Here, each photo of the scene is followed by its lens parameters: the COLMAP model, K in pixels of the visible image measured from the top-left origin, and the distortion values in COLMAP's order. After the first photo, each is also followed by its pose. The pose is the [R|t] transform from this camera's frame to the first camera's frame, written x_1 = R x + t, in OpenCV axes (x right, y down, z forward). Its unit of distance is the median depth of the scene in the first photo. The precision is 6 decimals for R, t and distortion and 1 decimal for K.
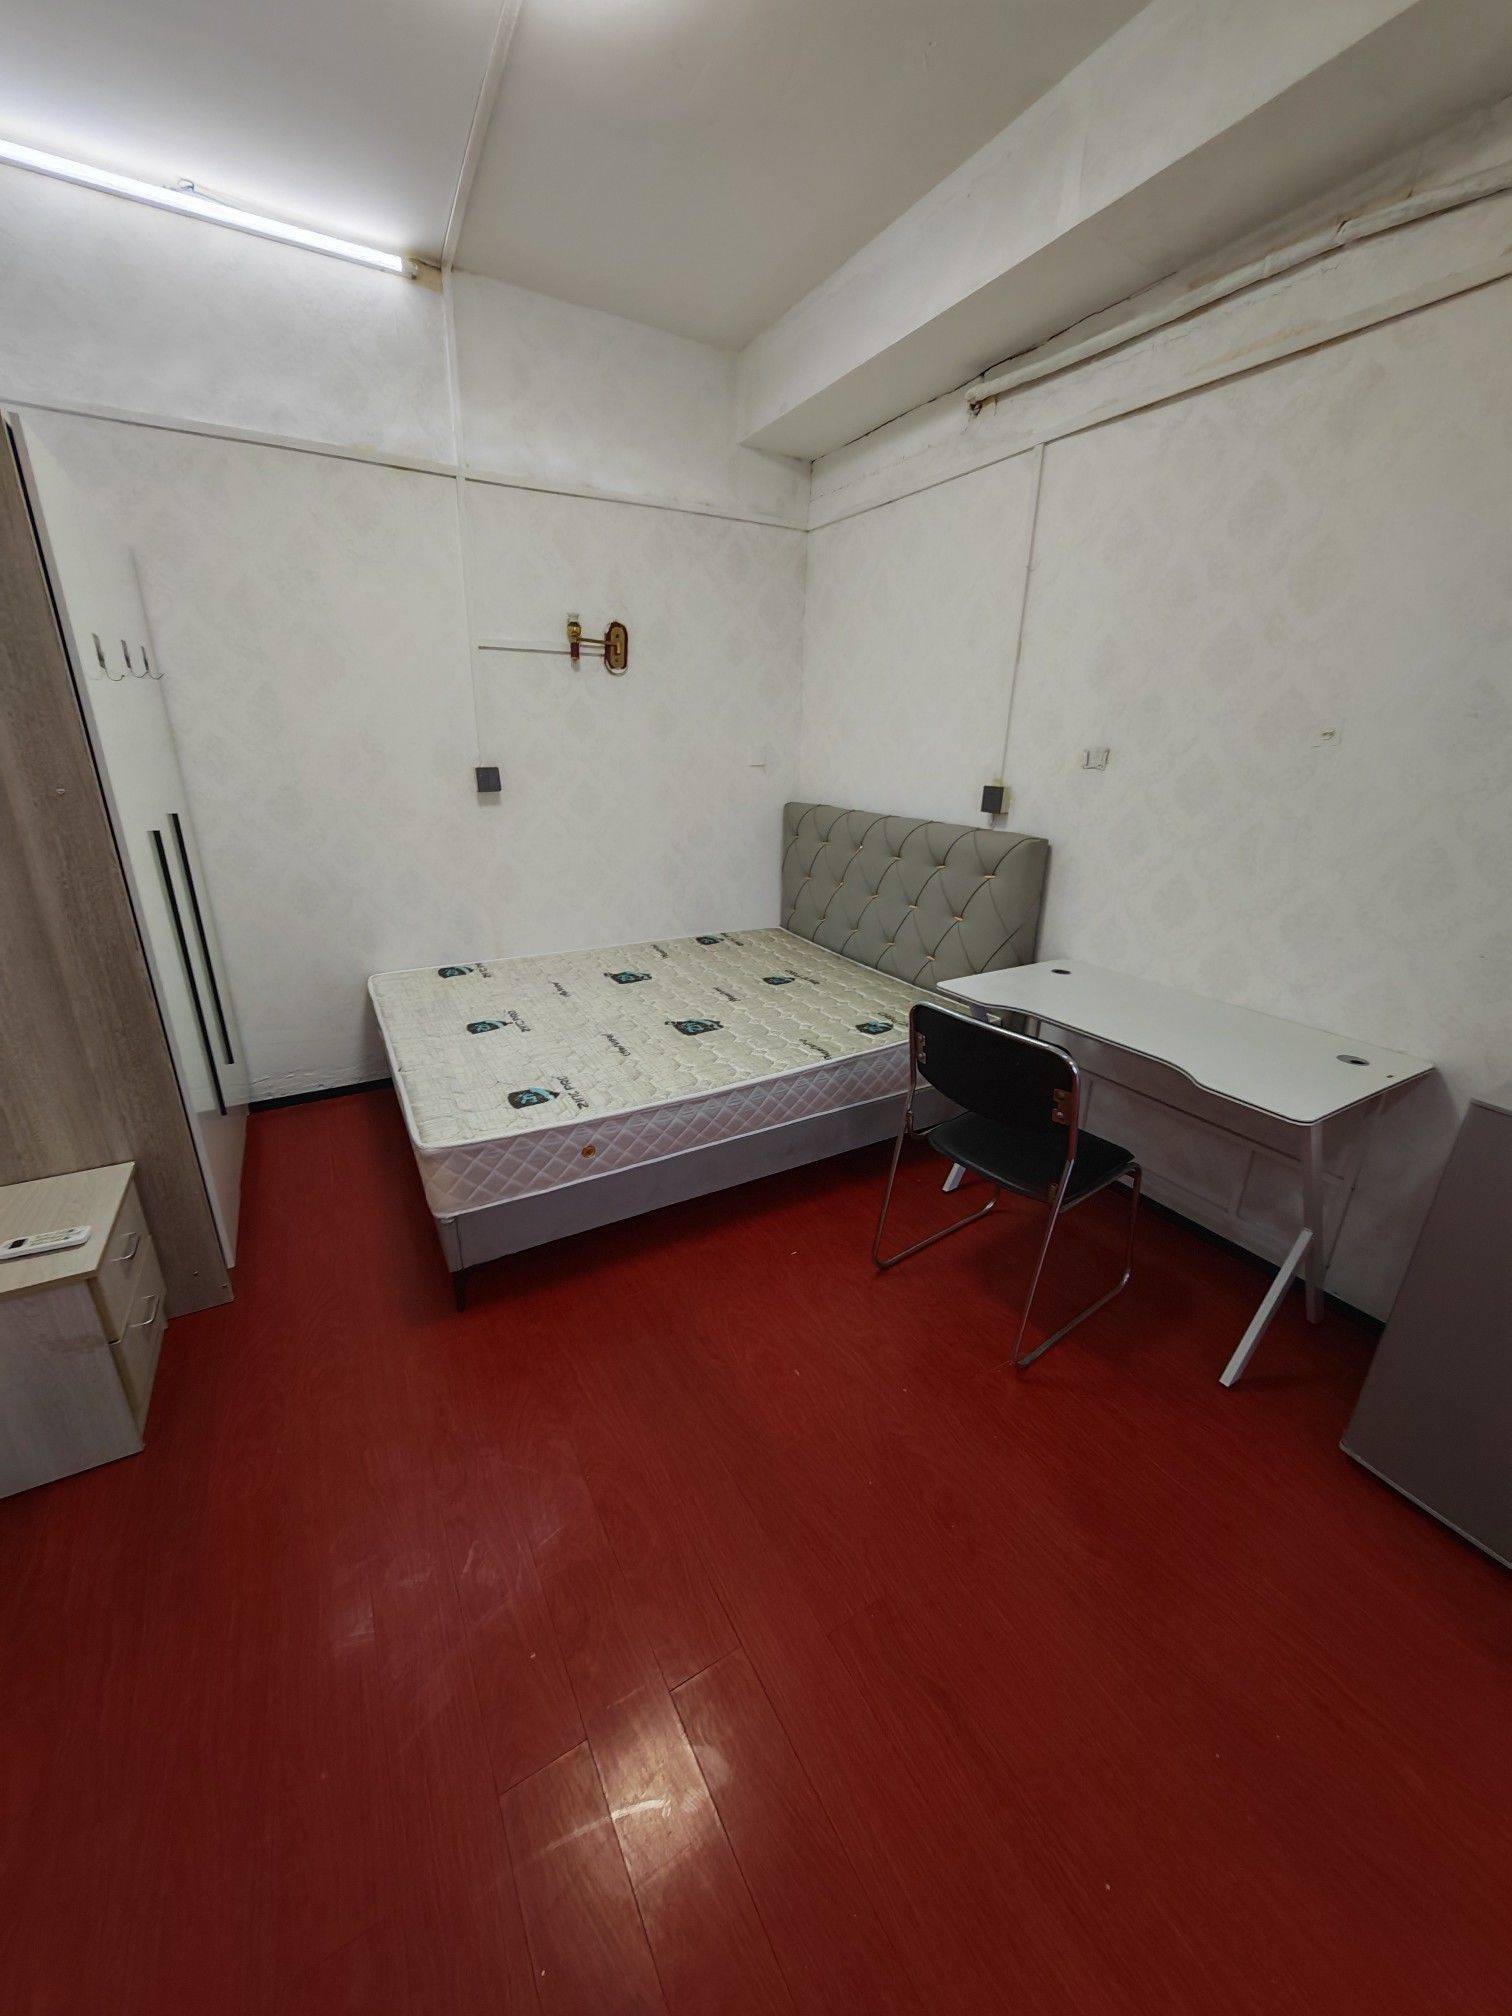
lens RADIAL K [[744.6, 0, 756.0], [0, 744.6, 1008.0], [0, 0, 1]] dist [-0.008697, 0.000488]
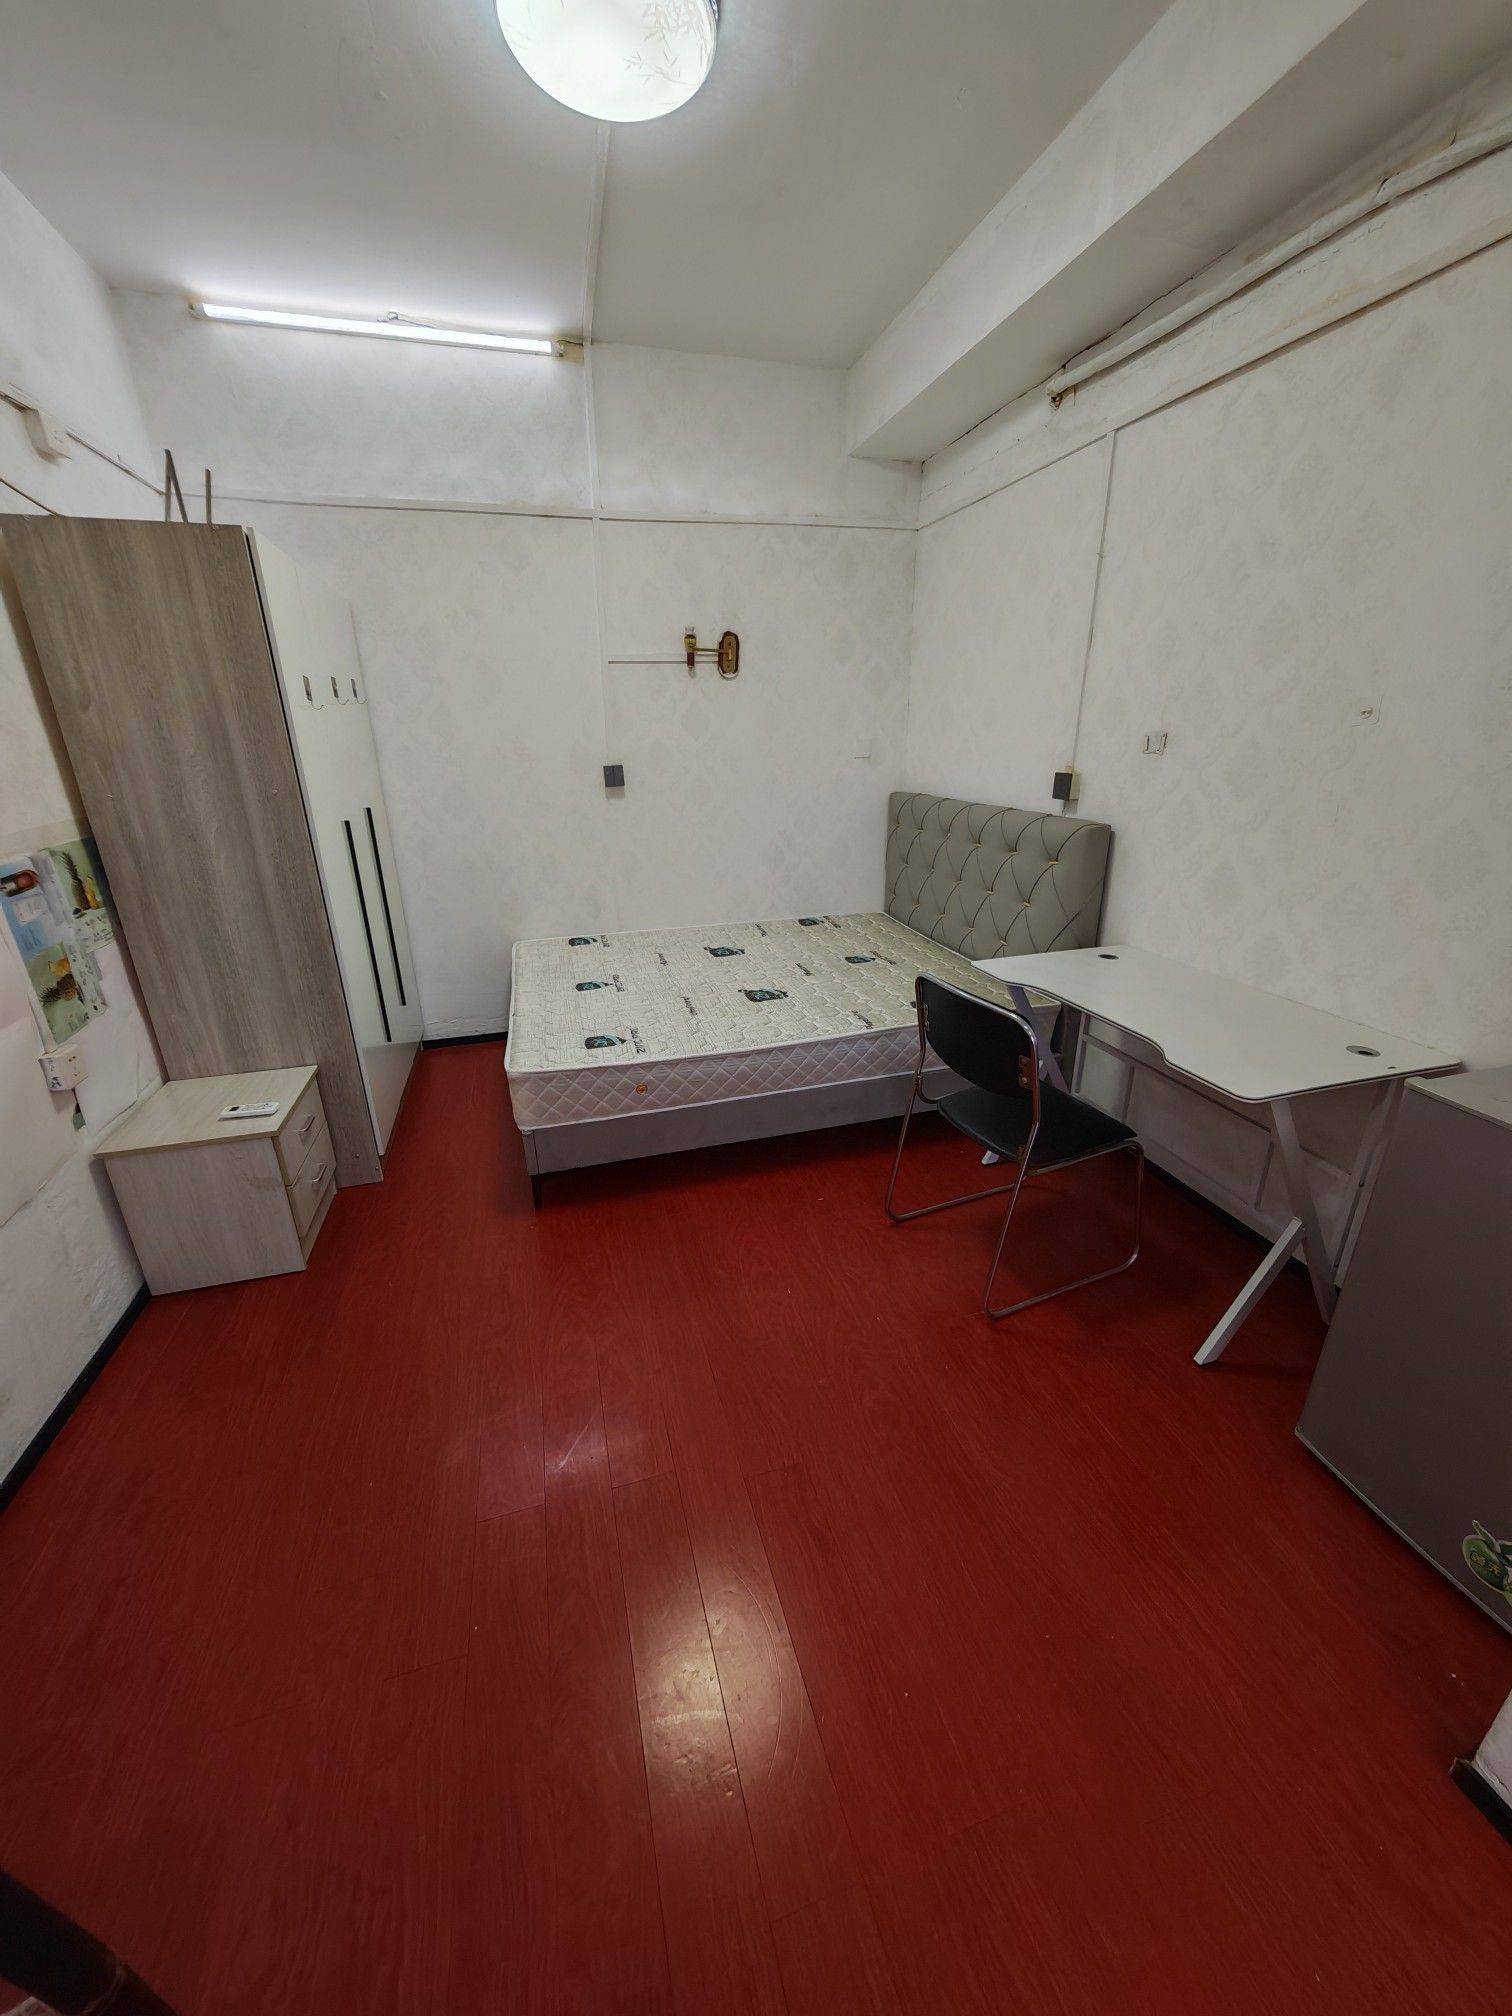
lens RADIAL K [[744.6, 0, 756.0], [0, 744.6, 1008.0], [0, 0, 1]] dist [-0.008697, 0.000488]
pose [[0.968969, 0.054448, -0.241111, 0.193105], [-0.051724, 0.998506, 0.017617, 0.027433], [0.241710, -0.004600, 0.970338, -0.092321]]
